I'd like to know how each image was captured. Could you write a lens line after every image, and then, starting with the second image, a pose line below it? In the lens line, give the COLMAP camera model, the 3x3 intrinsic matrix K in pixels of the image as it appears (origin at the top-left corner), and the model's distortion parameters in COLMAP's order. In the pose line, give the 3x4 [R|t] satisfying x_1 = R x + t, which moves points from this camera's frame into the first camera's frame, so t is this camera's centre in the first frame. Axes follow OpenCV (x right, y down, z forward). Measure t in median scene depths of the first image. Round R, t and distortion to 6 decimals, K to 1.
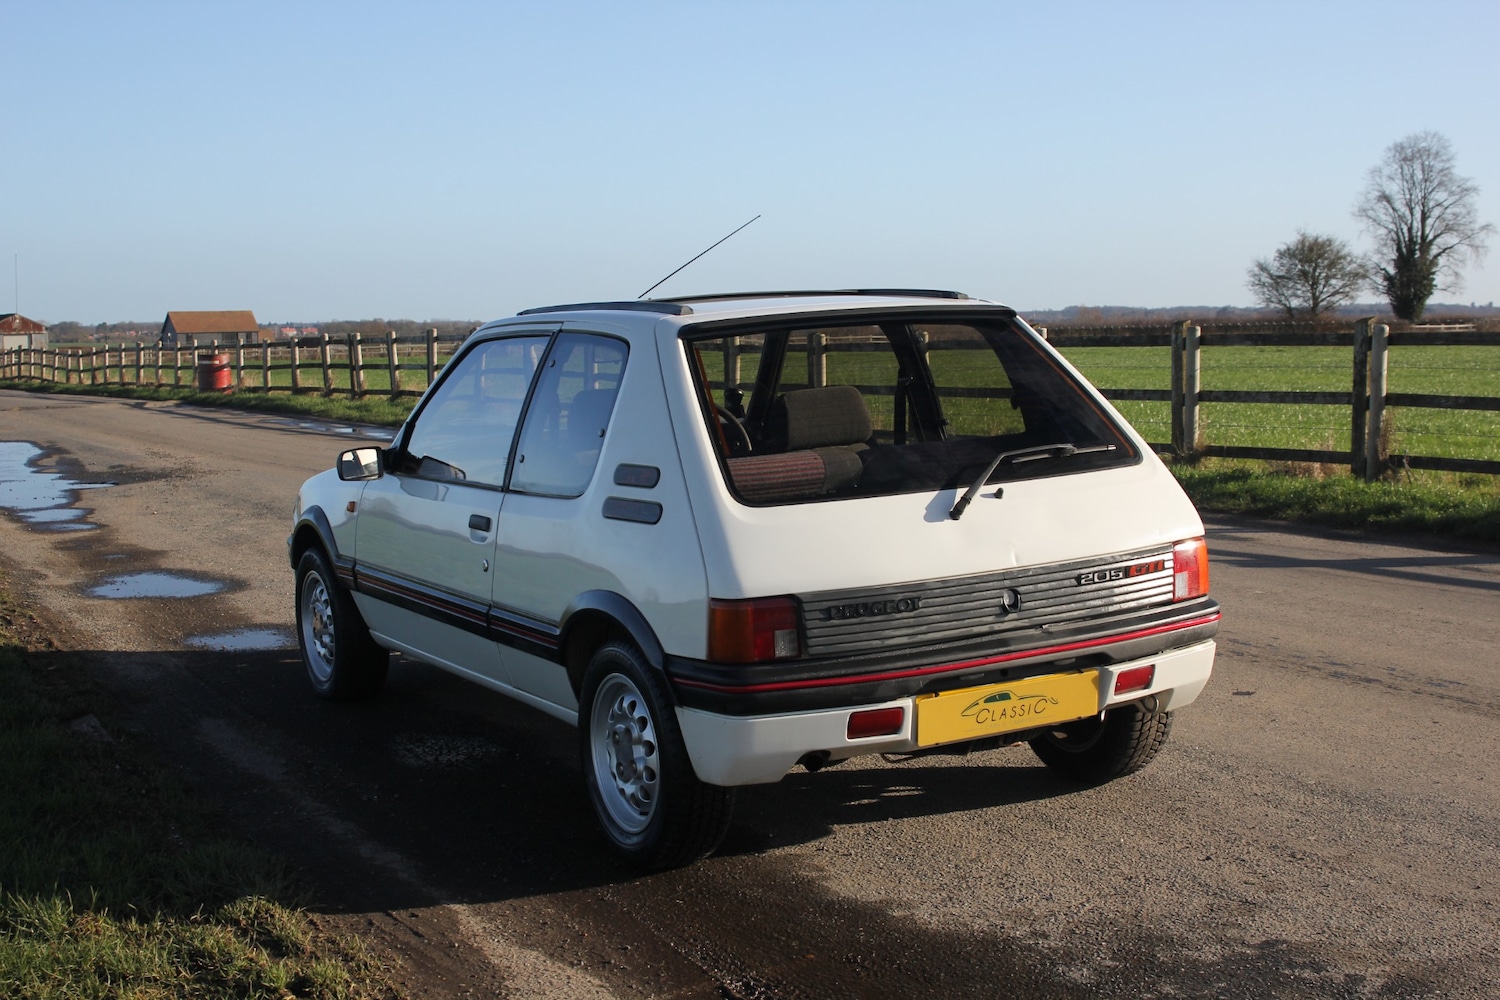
lens RADIAL K [[1992.1, 0, 749.8], [0, 1992.1, 526.8], [0, 0, 1]] dist [-0.066806, 0.016477]
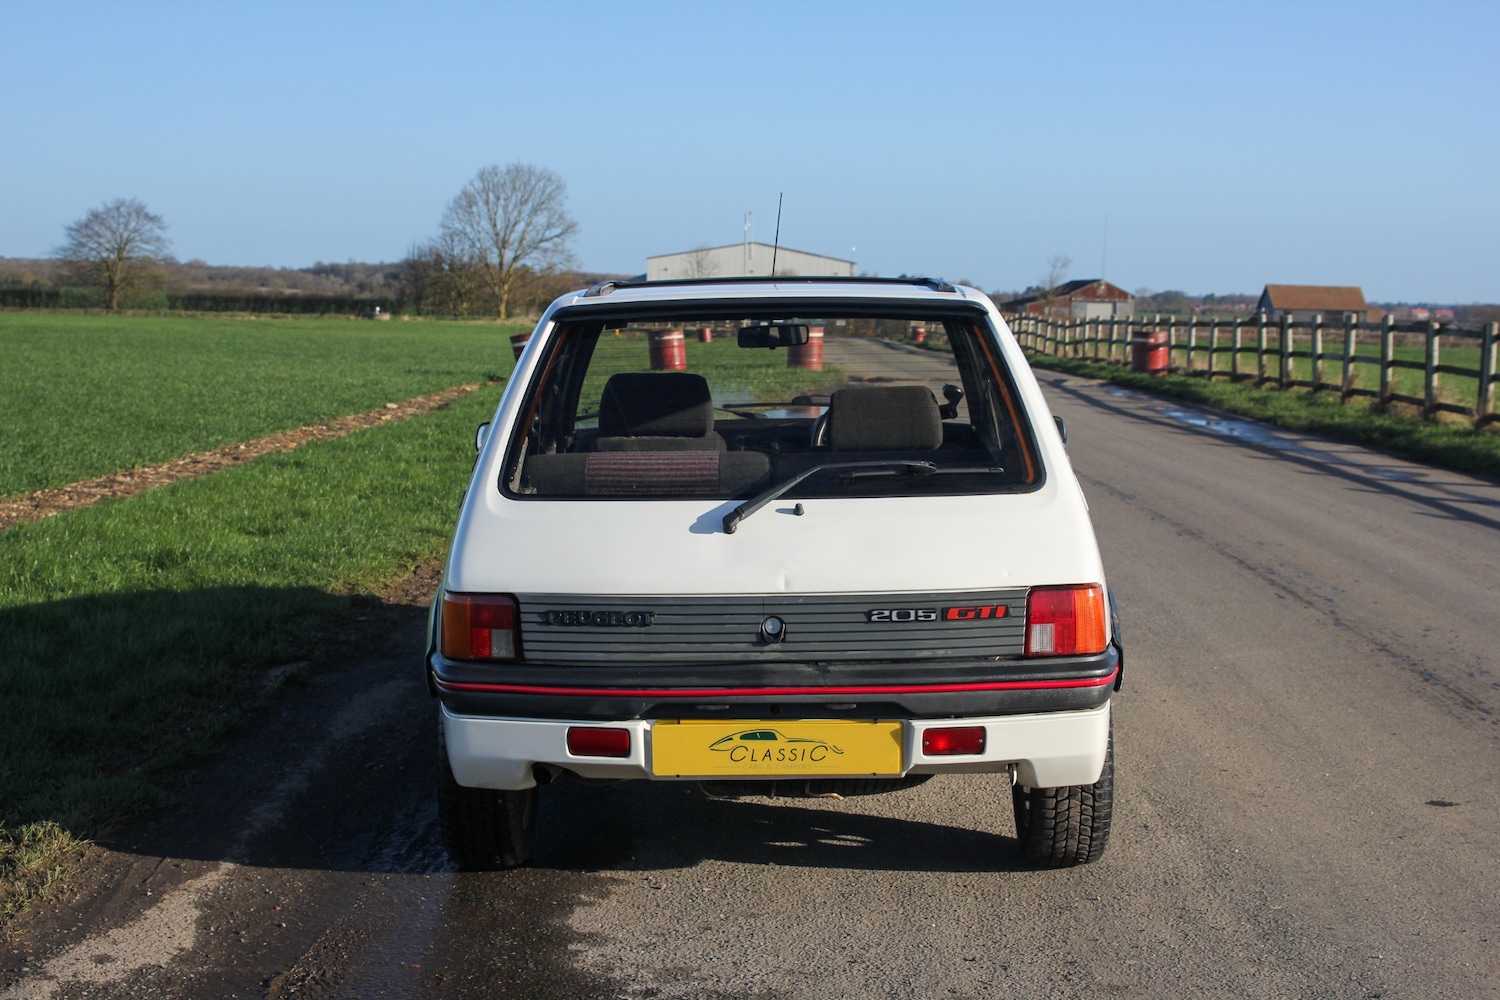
lens RADIAL K [[2270.1, 0, 752.0], [0, 2270.1, 475.6], [0, 0, 1]] dist [-0.070273, 0.012698]
pose [[0.870858, 0.076469, -0.485550, 0.577683], [-0.088518, 0.996073, -0.001890, -0.027228], [0.483499, 0.044626, 0.874207, 0.094502]]
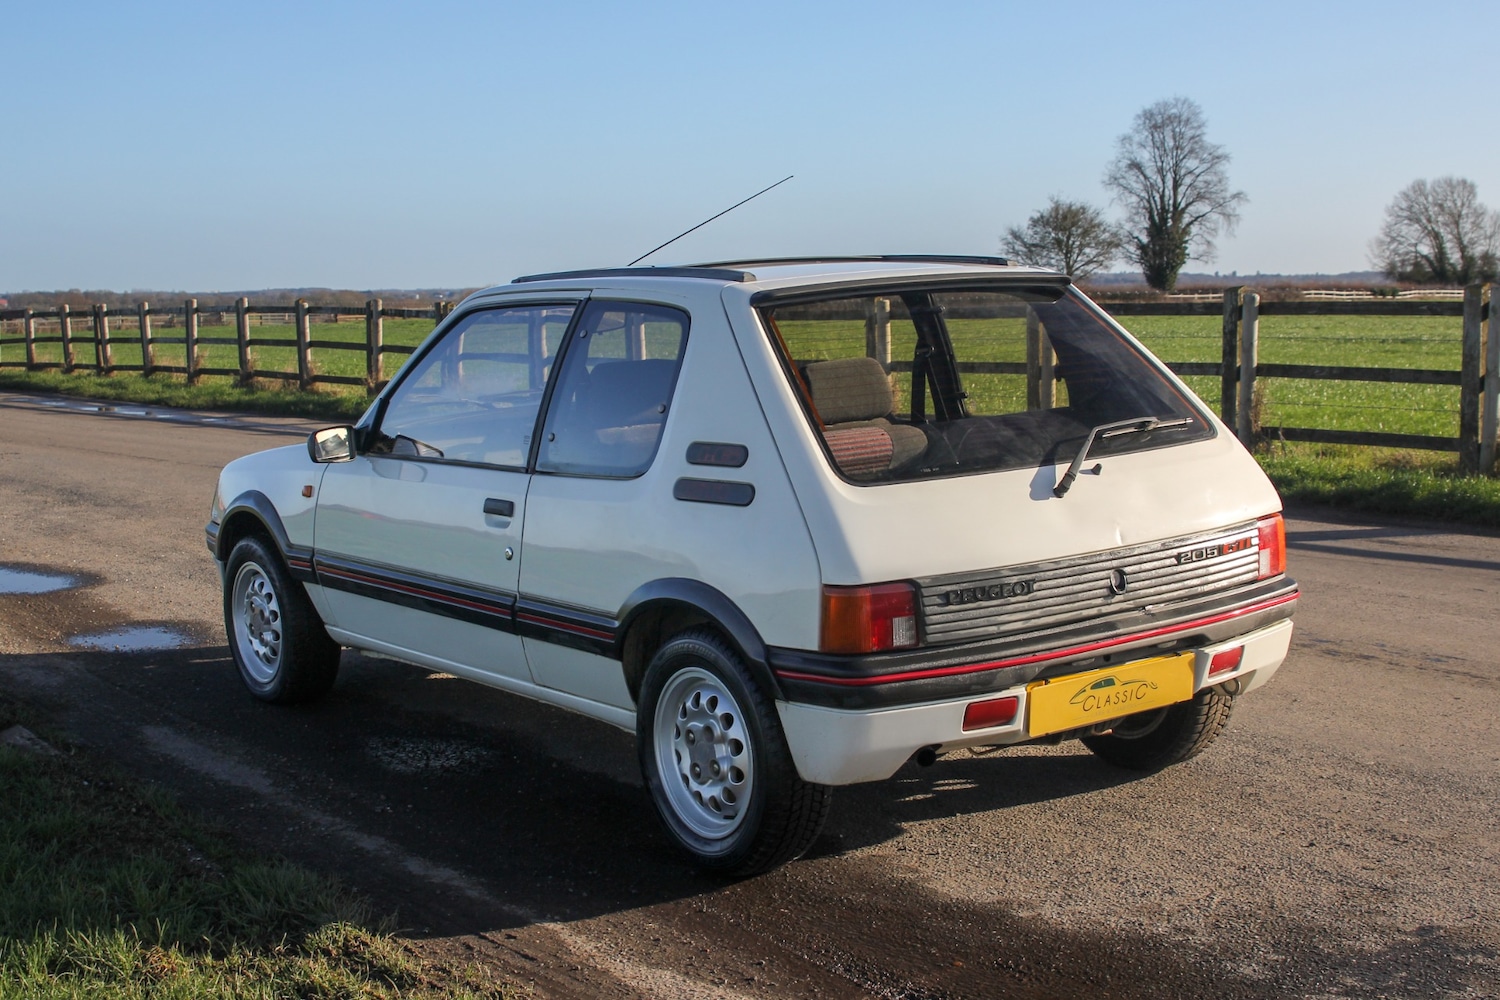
lens RADIAL K [[2090.3, 0, 750.0], [0, 2090.3, 500.0], [0, 0, 1]] dist [-0.076609, 0.028084]
pose [[0.991662, -0.012038, 0.128302, -0.161448], [0.012460, 0.999919, -0.002490, -0.001621], [-0.128262, 0.004068, 0.991732, 0.029062]]
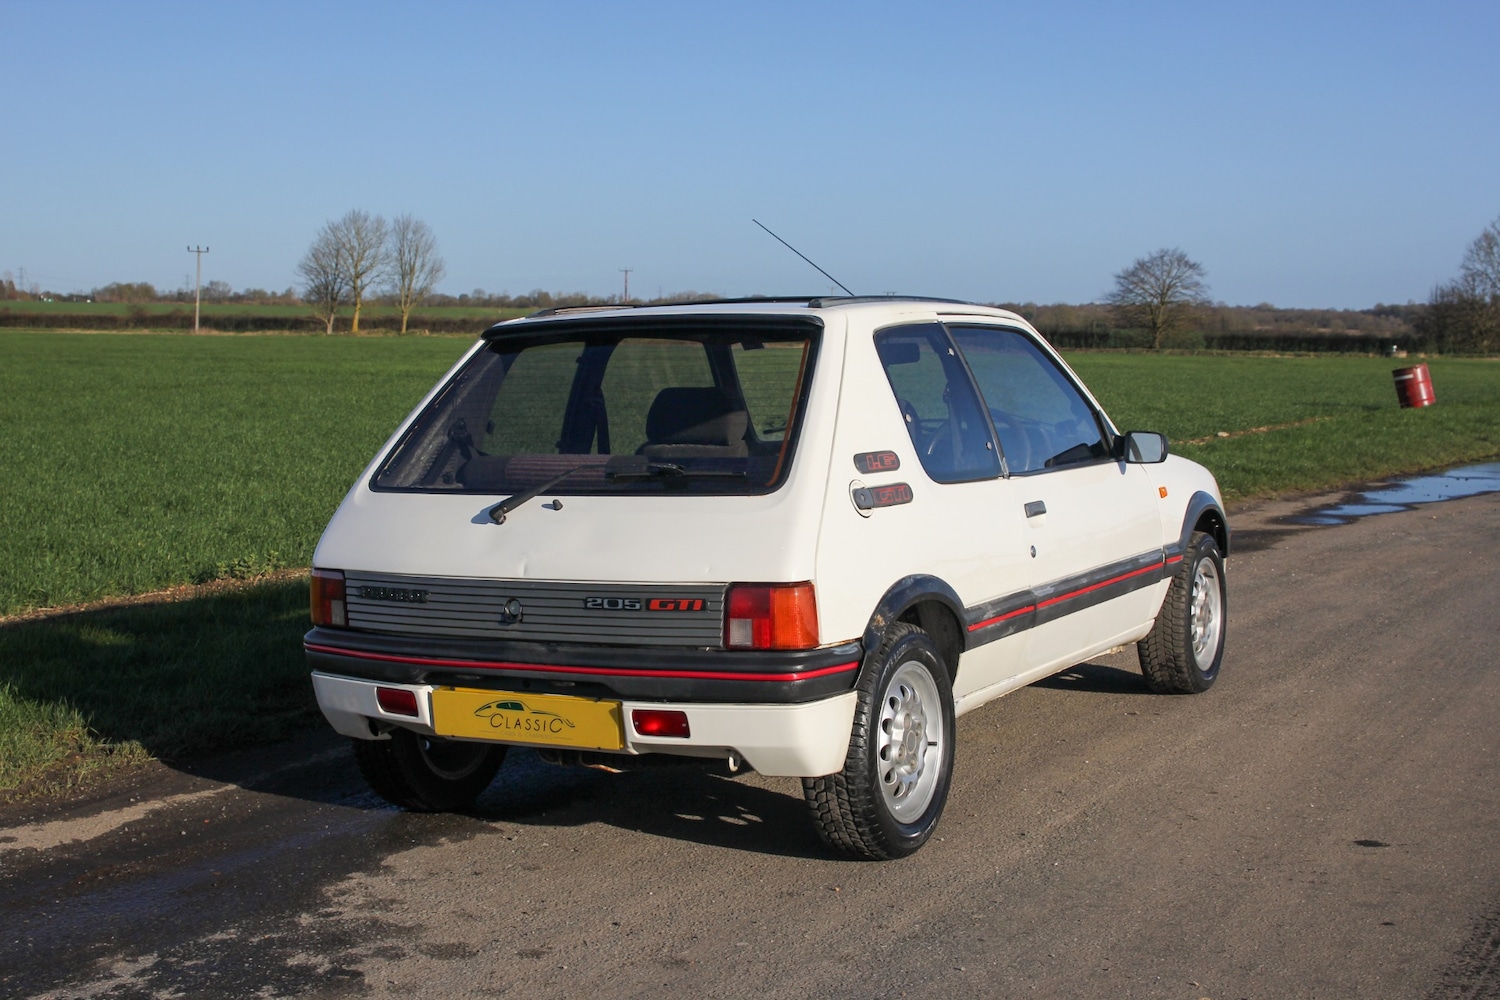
lens RADIAL K [[2090.3, 0, 750.0], [0, 2090.3, 500.0], [0, 0, 1]] dist [-0.076609, 0.028084]
pose [[0.546675, 0.093533, -0.832105, 1.002374], [-0.103071, 0.993701, 0.043982, -0.072102], [0.830977, 0.061722, 0.552872, 0.485468]]
